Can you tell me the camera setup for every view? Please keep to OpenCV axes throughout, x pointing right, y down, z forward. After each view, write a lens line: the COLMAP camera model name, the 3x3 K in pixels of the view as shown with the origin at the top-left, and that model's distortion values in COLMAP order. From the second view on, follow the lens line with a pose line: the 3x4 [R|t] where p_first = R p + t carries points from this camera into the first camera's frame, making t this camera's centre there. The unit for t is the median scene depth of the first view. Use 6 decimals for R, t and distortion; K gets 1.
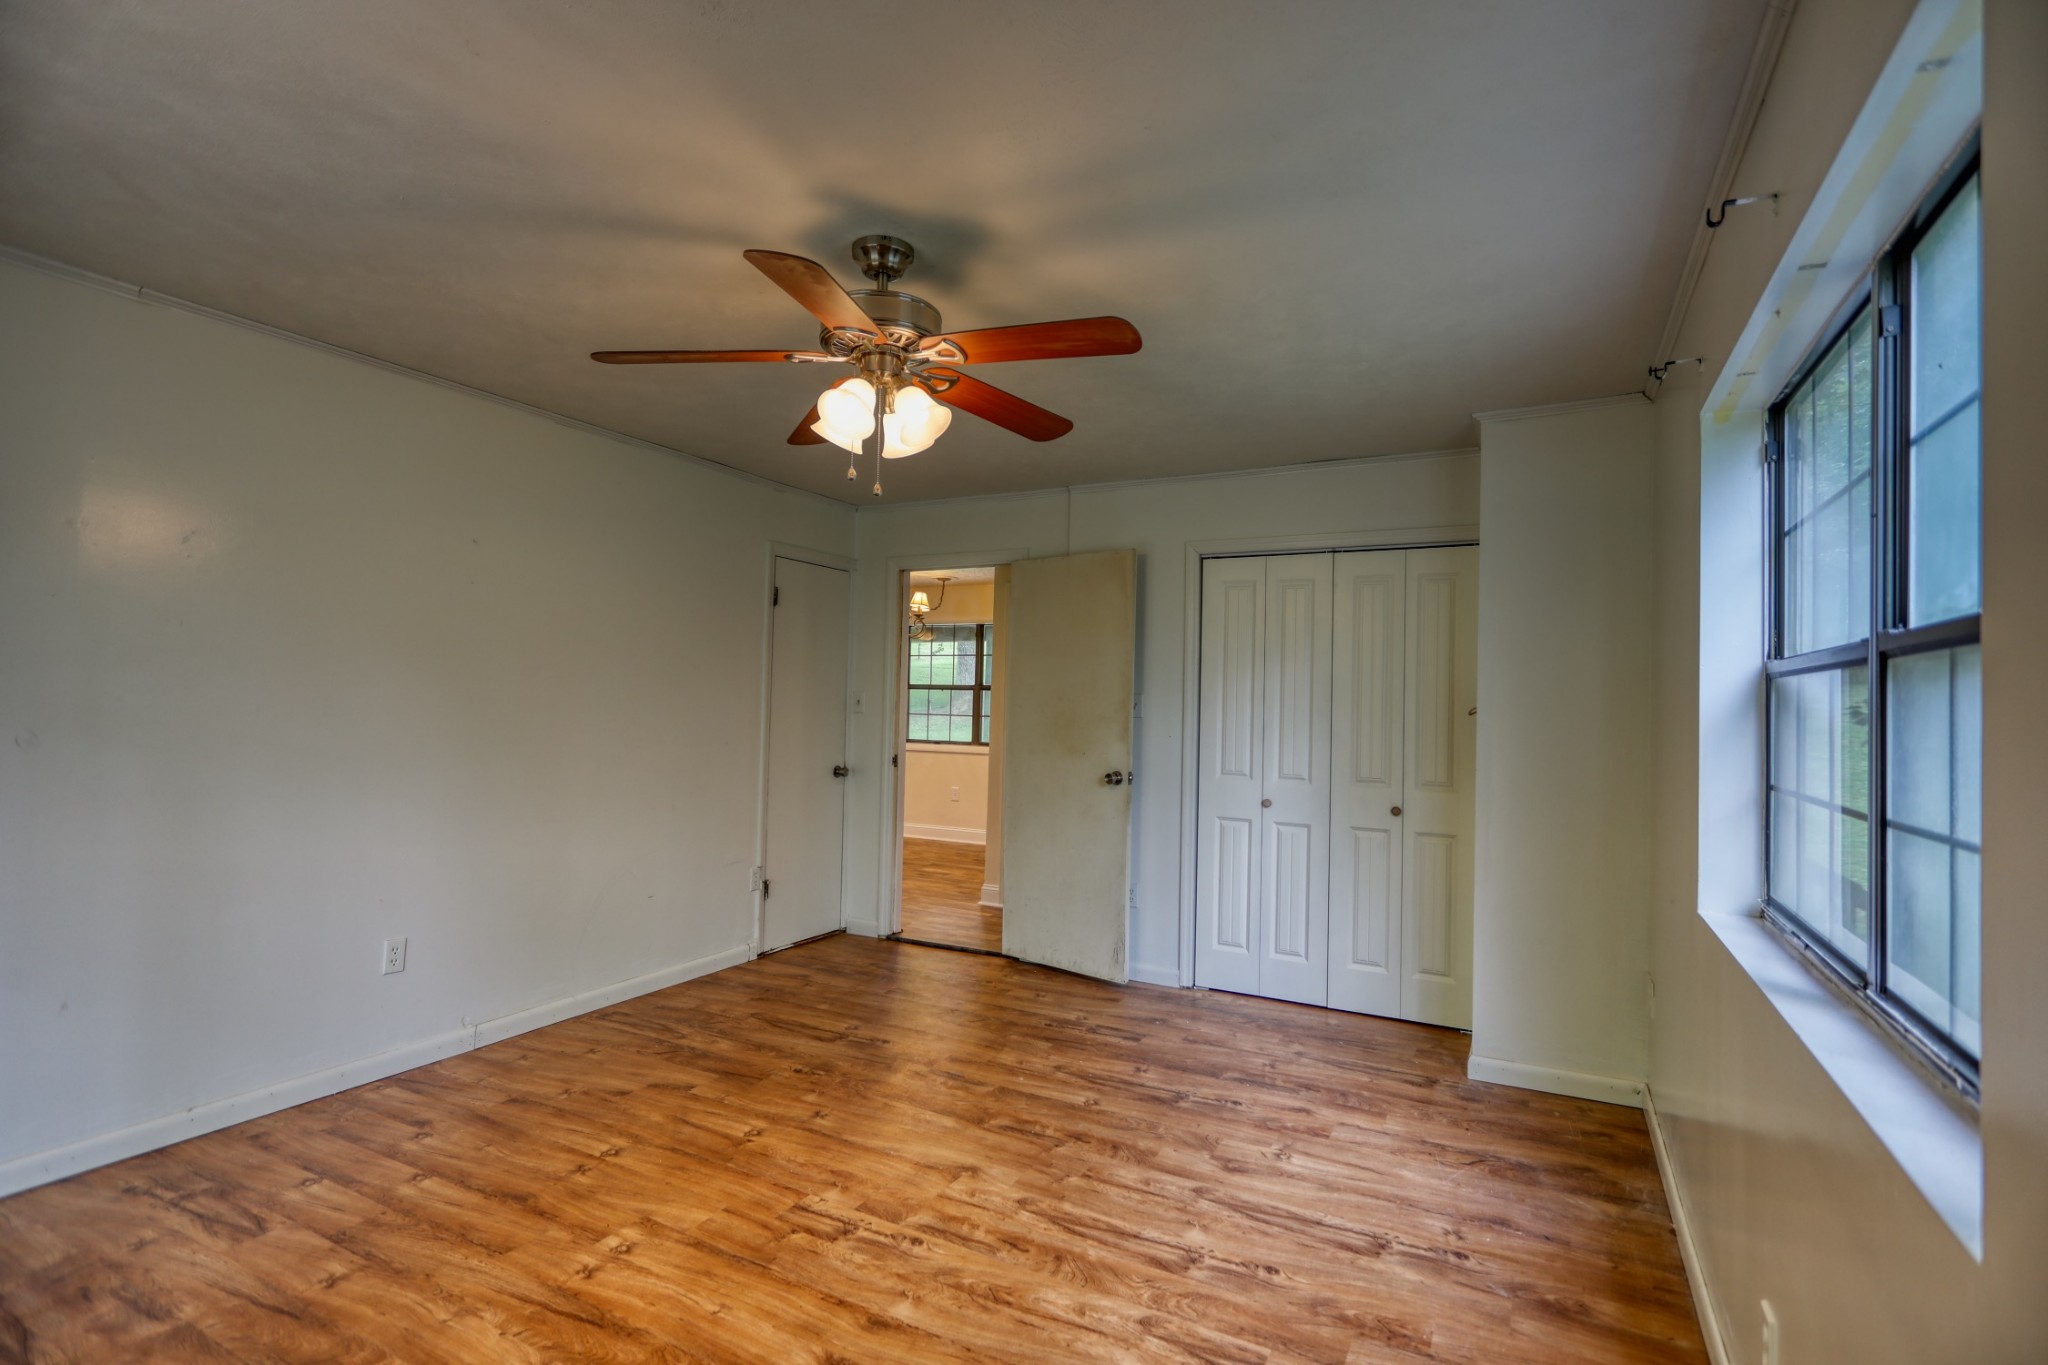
lens RADIAL K [[959.6, 0, 1025.1], [0, 959.6, 680.3], [0, 0, 1]] dist [-0.005512, 0.003014]
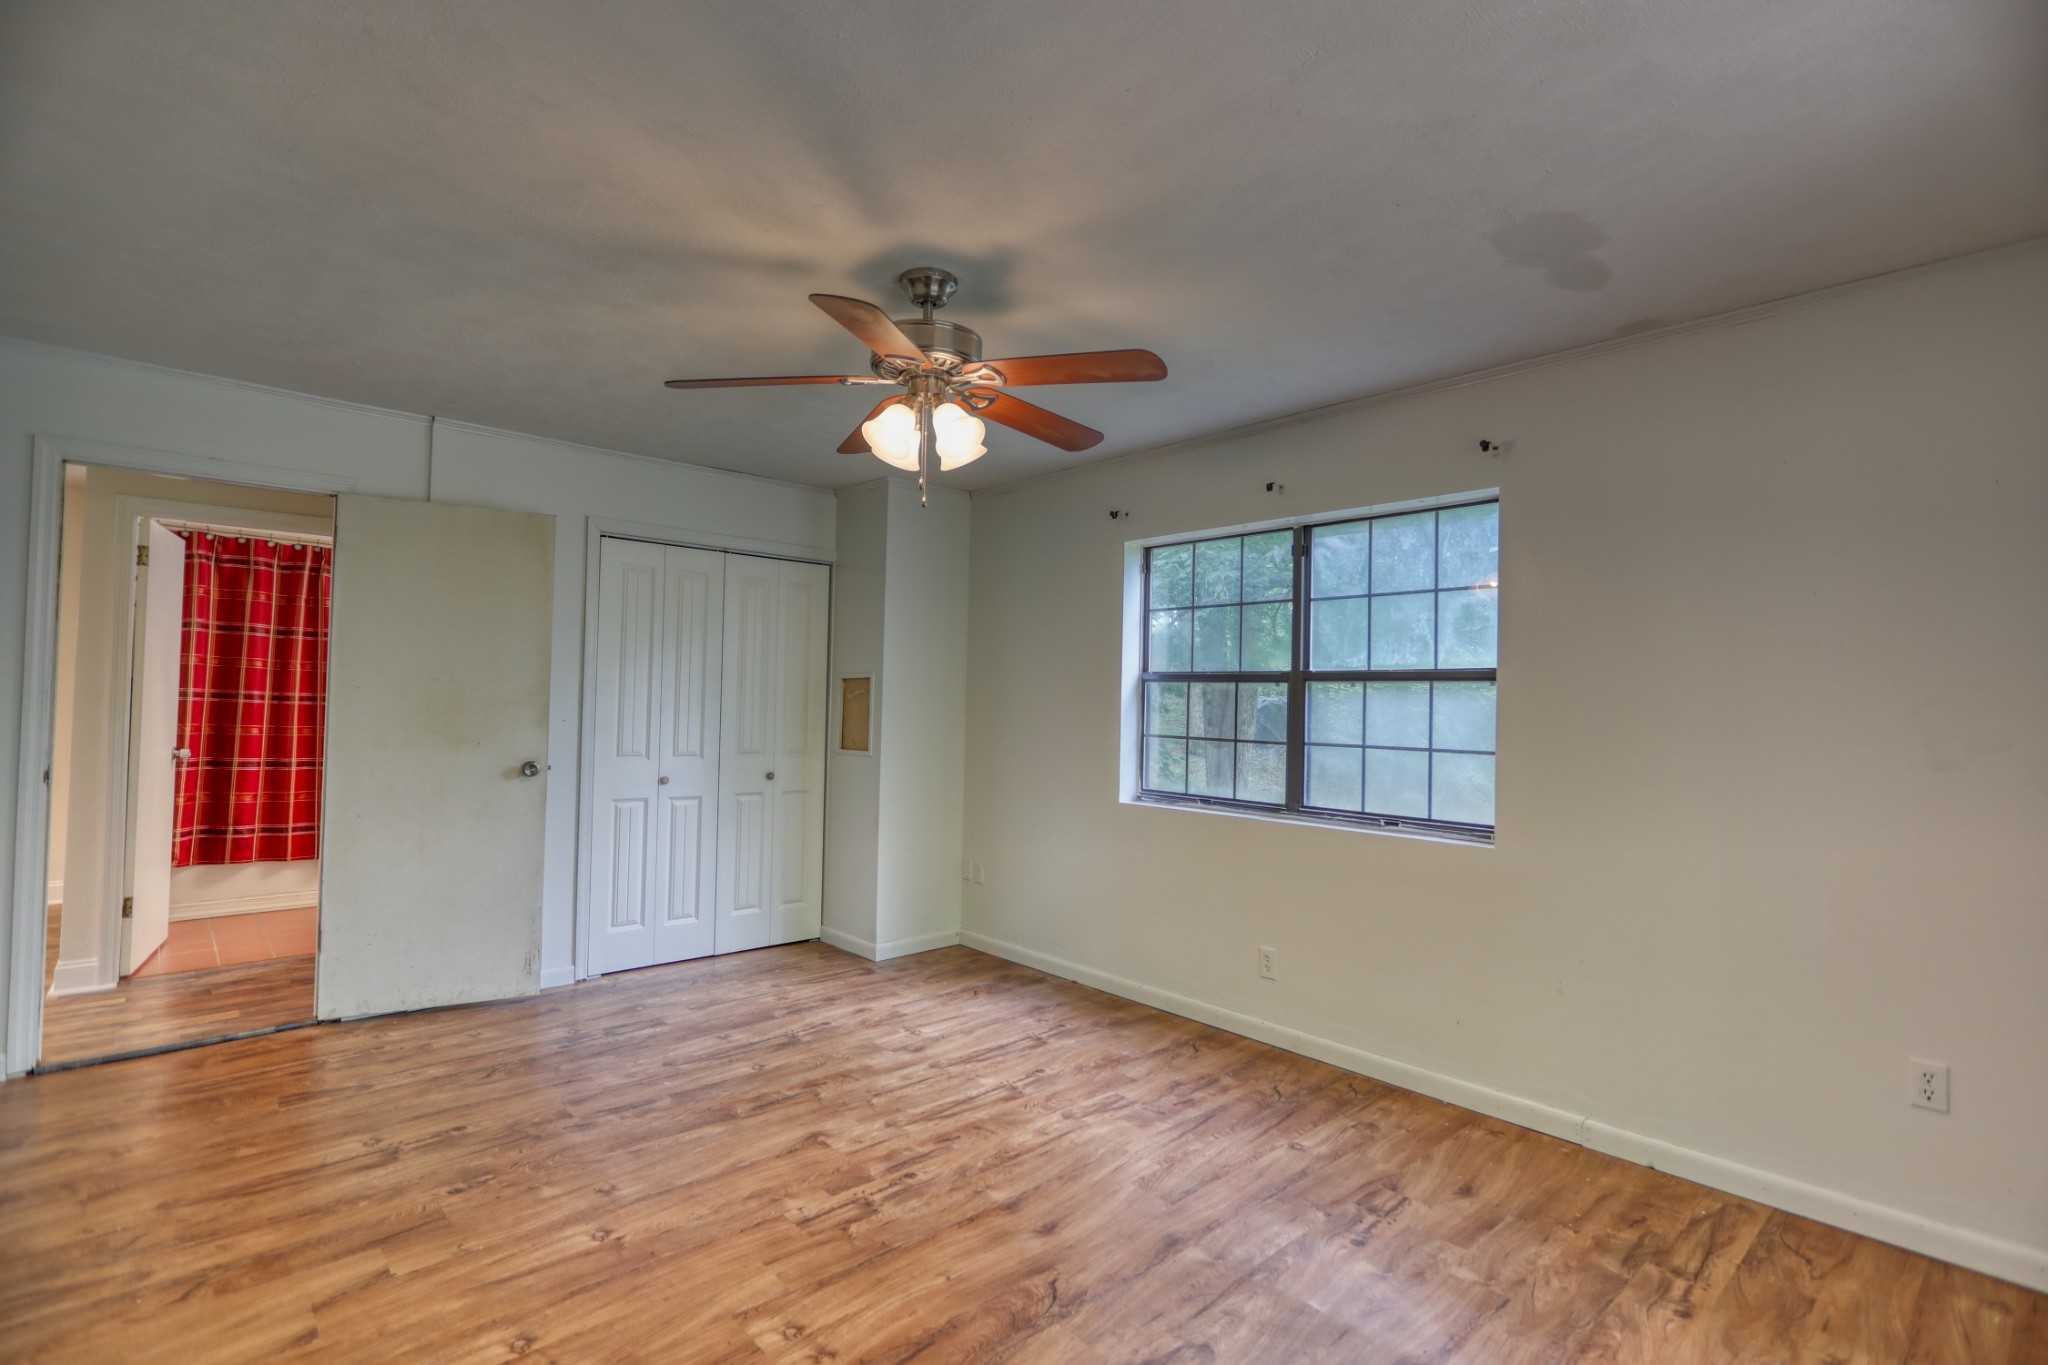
lens RADIAL K [[959.6, 0, 1025.1], [0, 959.6, 680.3], [0, 0, 1]] dist [-0.005512, 0.003014]
pose [[0.336458, 0.006743, 0.941674, -0.963637], [-0.038818, 0.999224, 0.006715, -0.007280], [-0.940898, -0.038813, 0.336458, 0.439690]]
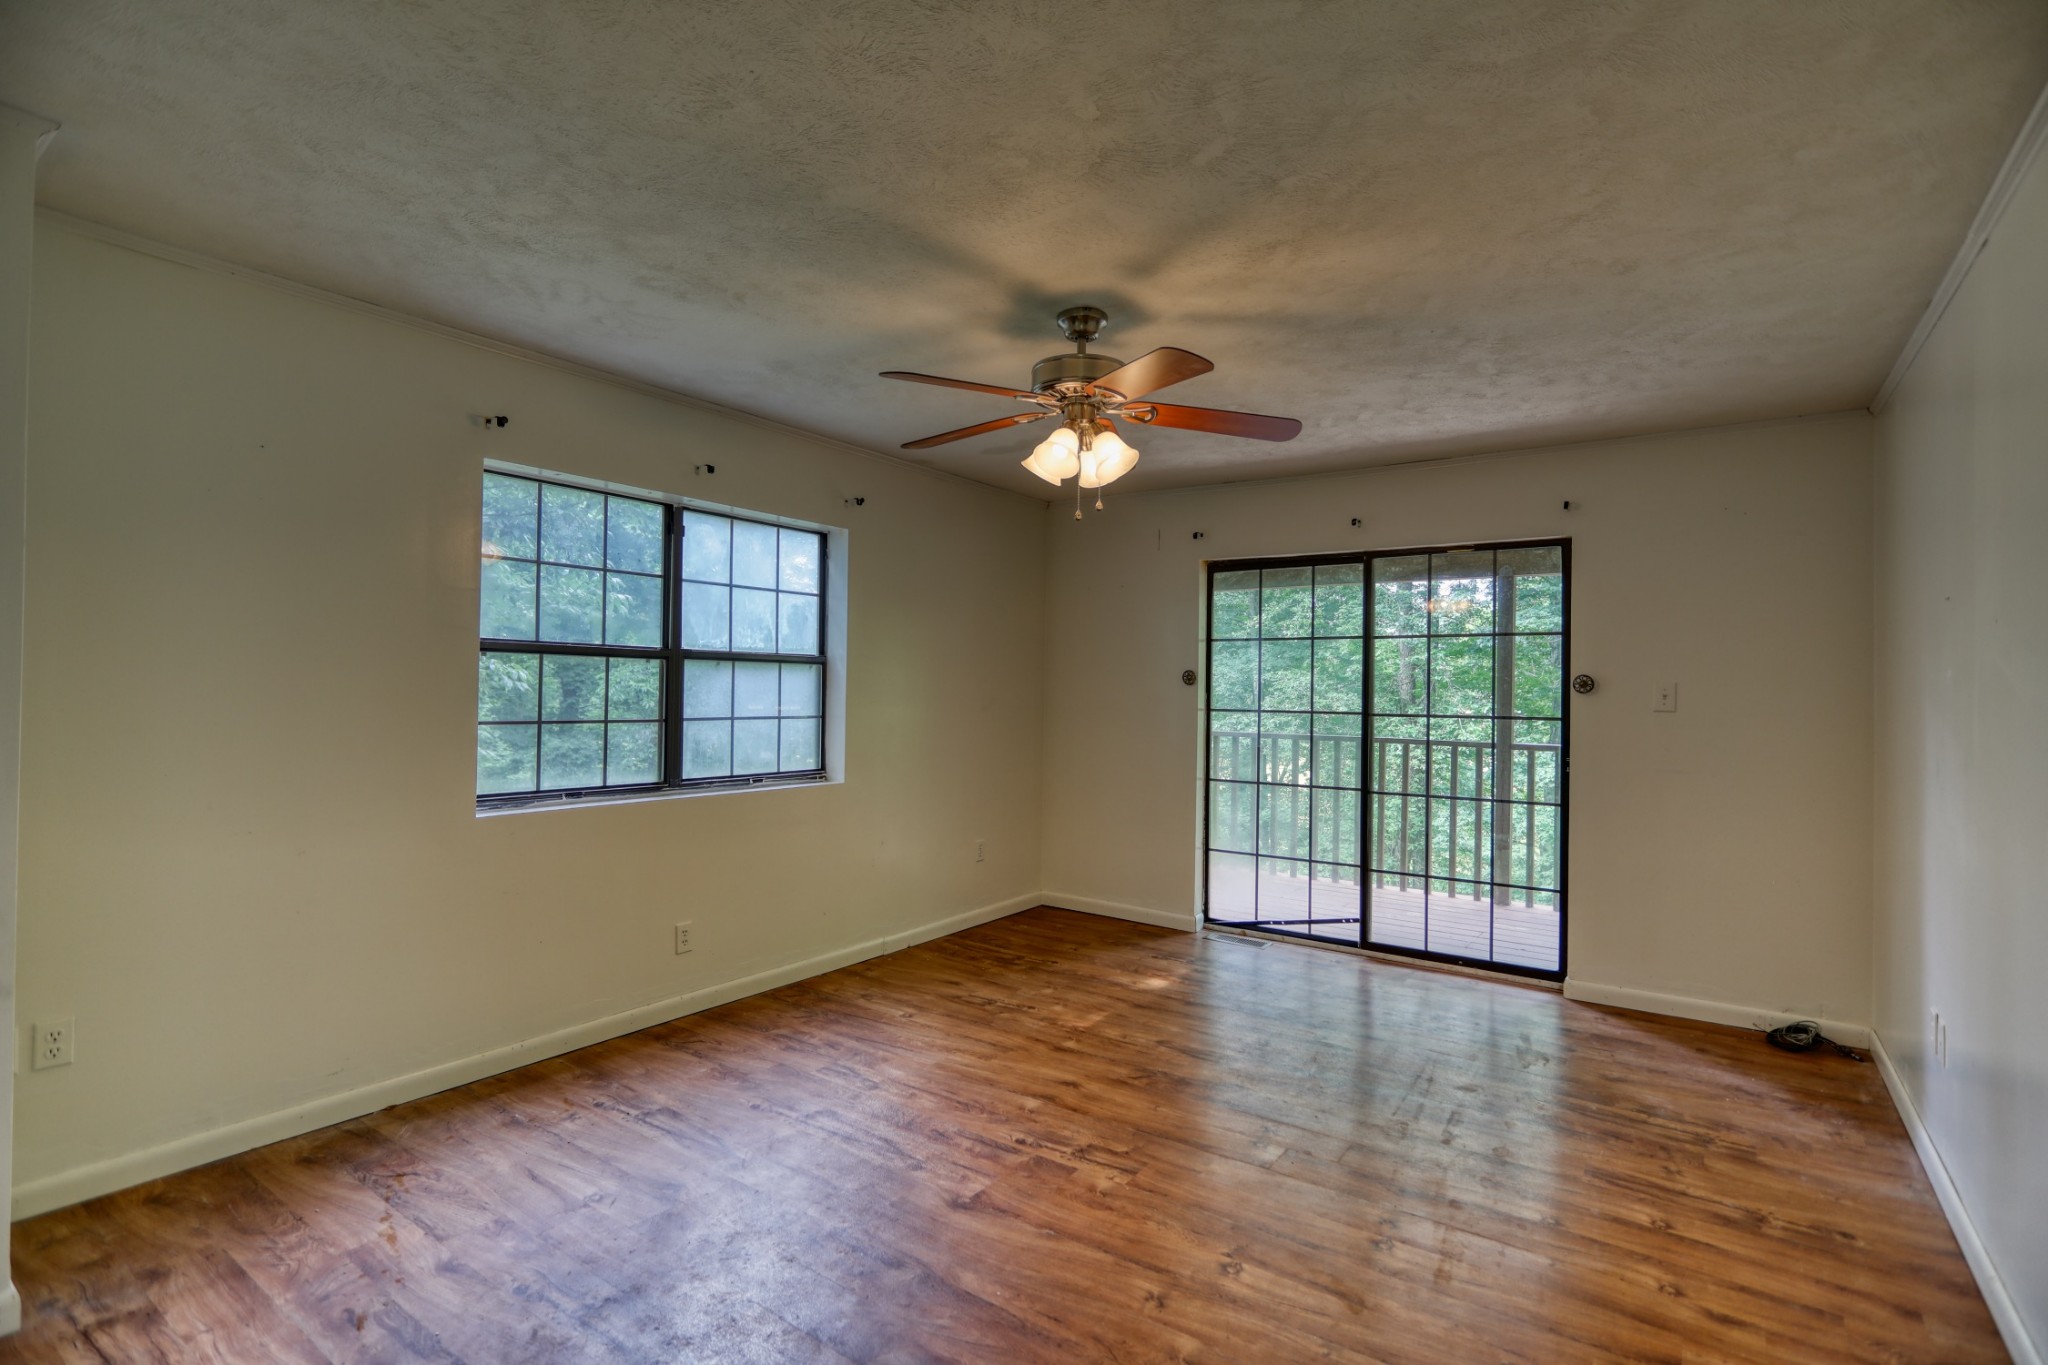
lens RADIAL K [[959.6, 0, 1025.1], [0, 959.6, 680.3], [0, 0, 1]] dist [-0.005512, 0.003014]
pose [[-0.991350, -0.036916, 0.125947, -0.210493], [-0.041437, 0.998581, -0.033463, 0.045741], [-0.124533, -0.038392, -0.991472, 1.873731]]
